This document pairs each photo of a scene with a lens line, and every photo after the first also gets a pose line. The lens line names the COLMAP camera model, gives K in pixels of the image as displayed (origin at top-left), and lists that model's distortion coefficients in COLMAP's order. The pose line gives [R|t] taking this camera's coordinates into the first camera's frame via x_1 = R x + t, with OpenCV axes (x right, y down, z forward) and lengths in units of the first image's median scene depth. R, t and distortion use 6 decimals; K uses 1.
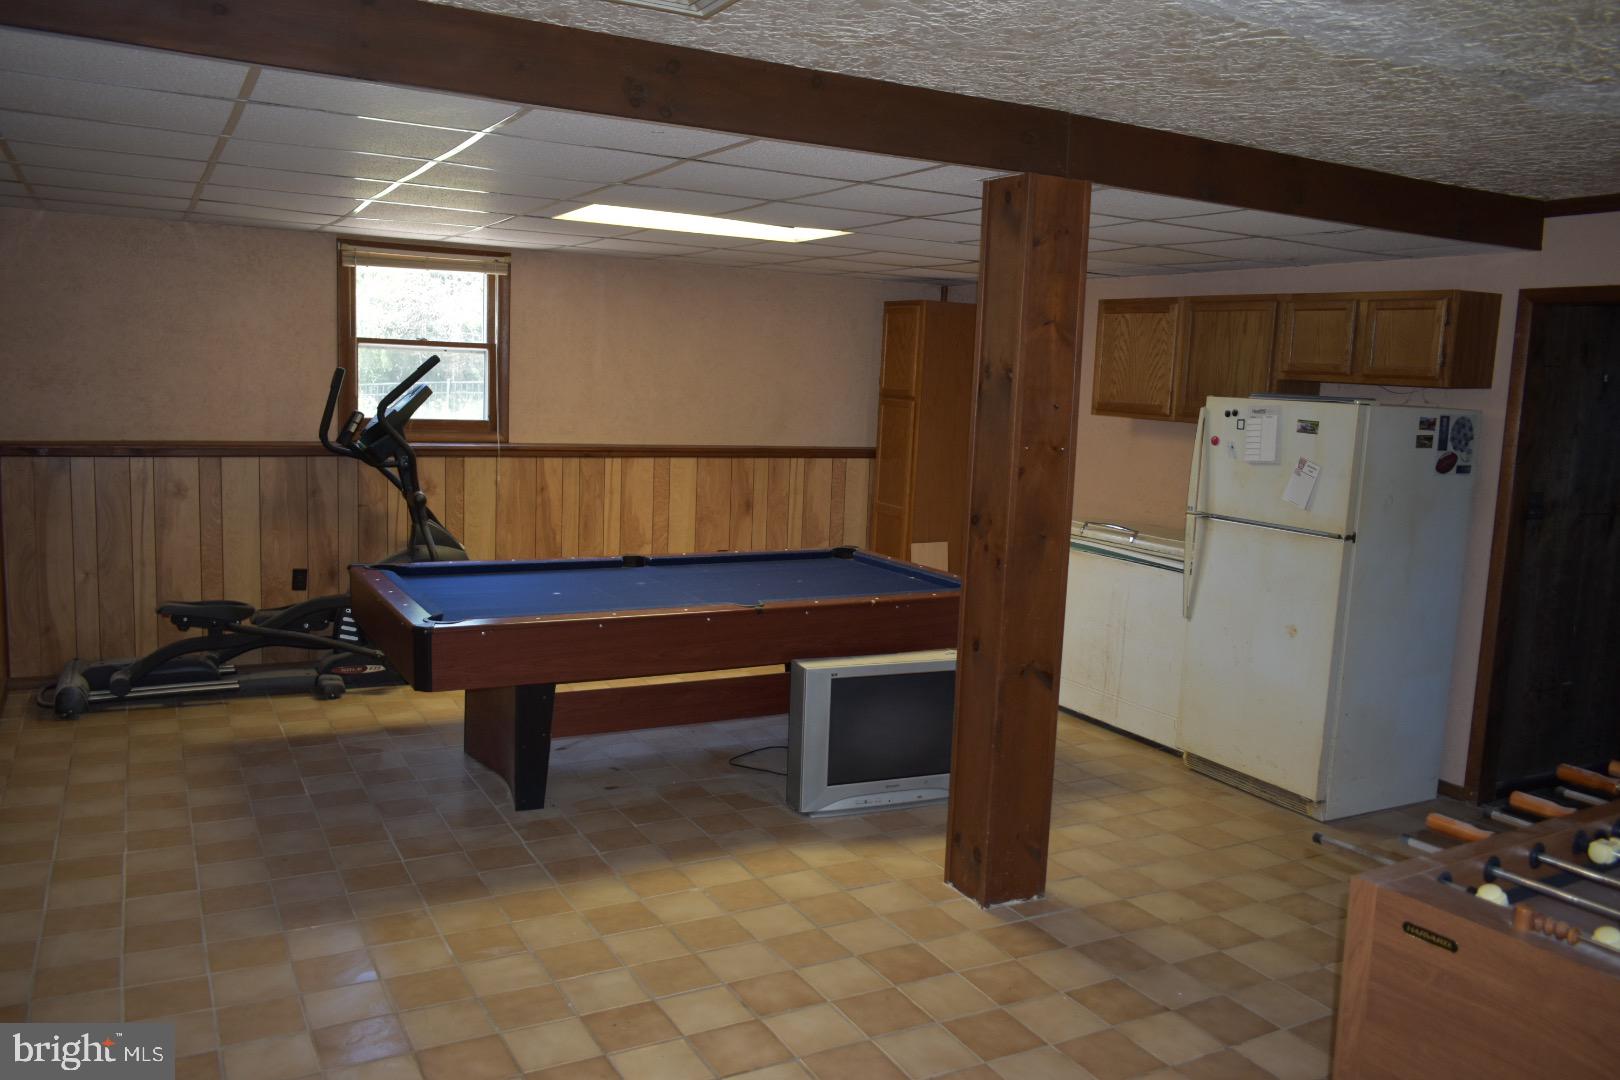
lens RADIAL K [[1261.6, 0, 810.0], [0, 1261.6, 540.0], [0, 0, 1]] dist [-0.002772, 0.001580]
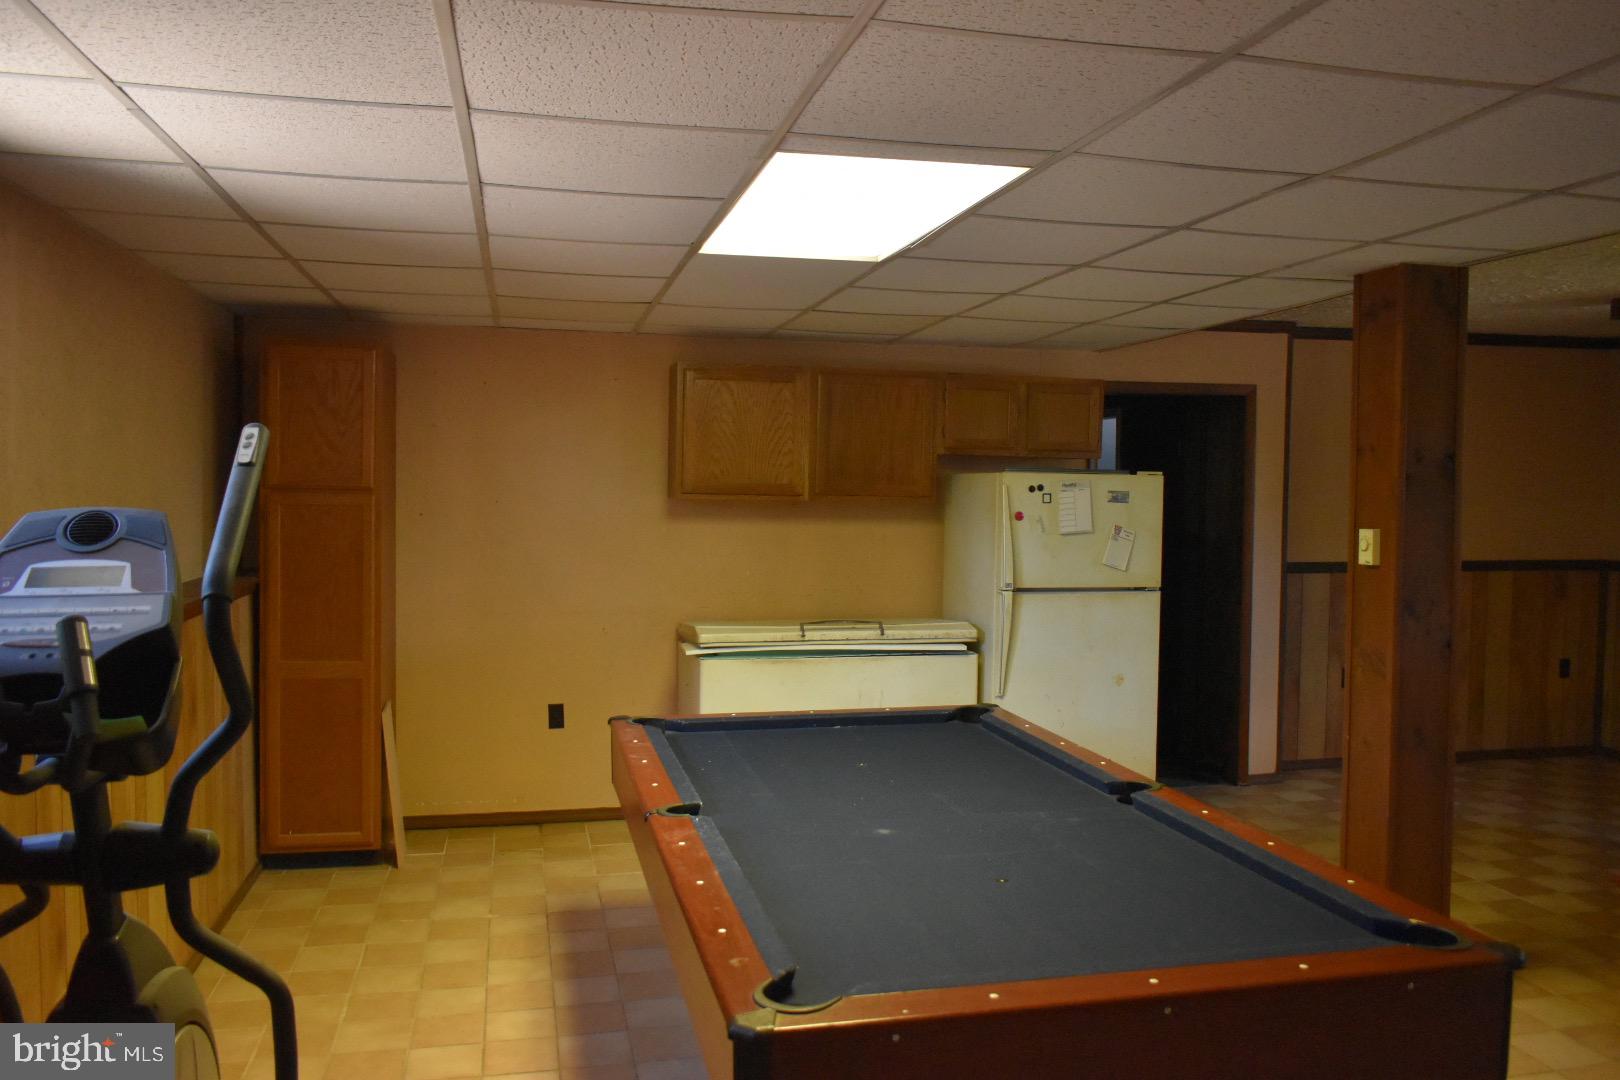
lens RADIAL K [[1261.6, 0, 810.0], [0, 1261.6, 540.0], [0, 0, 1]] dist [-0.002772, 0.001580]
pose [[0.268266, -0.082626, 0.959795, -0.715058], [0.127692, 0.990574, 0.049585, -0.133918], [-0.954844, 0.109256, 0.276288, 0.899155]]
